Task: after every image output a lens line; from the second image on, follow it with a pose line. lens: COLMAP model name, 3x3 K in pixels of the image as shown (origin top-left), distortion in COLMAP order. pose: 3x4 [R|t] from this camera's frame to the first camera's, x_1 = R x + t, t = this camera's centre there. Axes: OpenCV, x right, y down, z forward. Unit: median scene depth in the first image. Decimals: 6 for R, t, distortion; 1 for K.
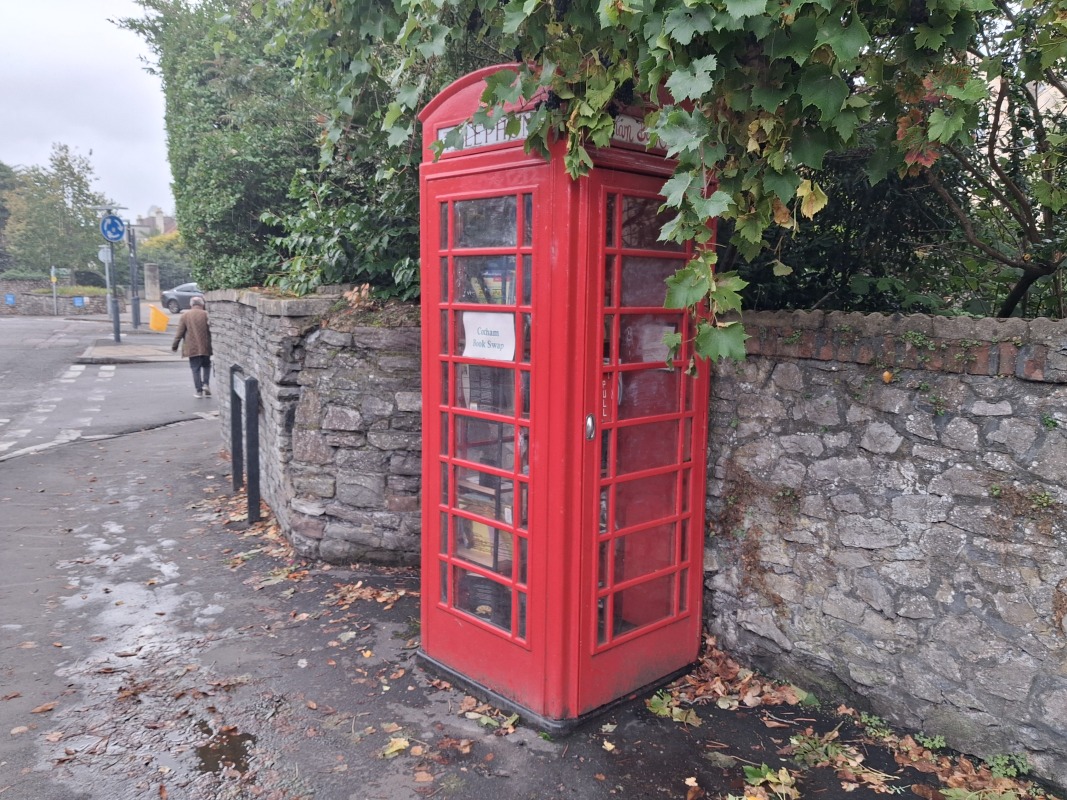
lens RADIAL K [[840.4, 0, 533.2], [0, 840.4, 401.0], [0, 0, 1]] dist [0.010329, -0.012137]
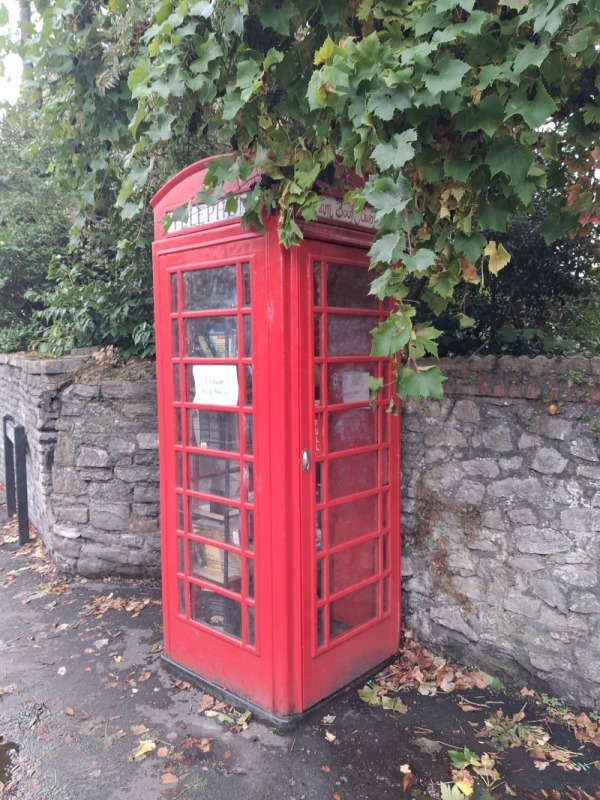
lens RADIAL K [[630.1, 0, 274.6], [0, 630.1, 405.8], [0, 0, 1]] dist [0.010329, -0.012137]
pose [[0.998281, -0.031941, 0.049133, -0.014349], [0.033962, 0.998587, -0.040866, -0.009870], [-0.047758, 0.042464, 0.997956, 0.119572]]
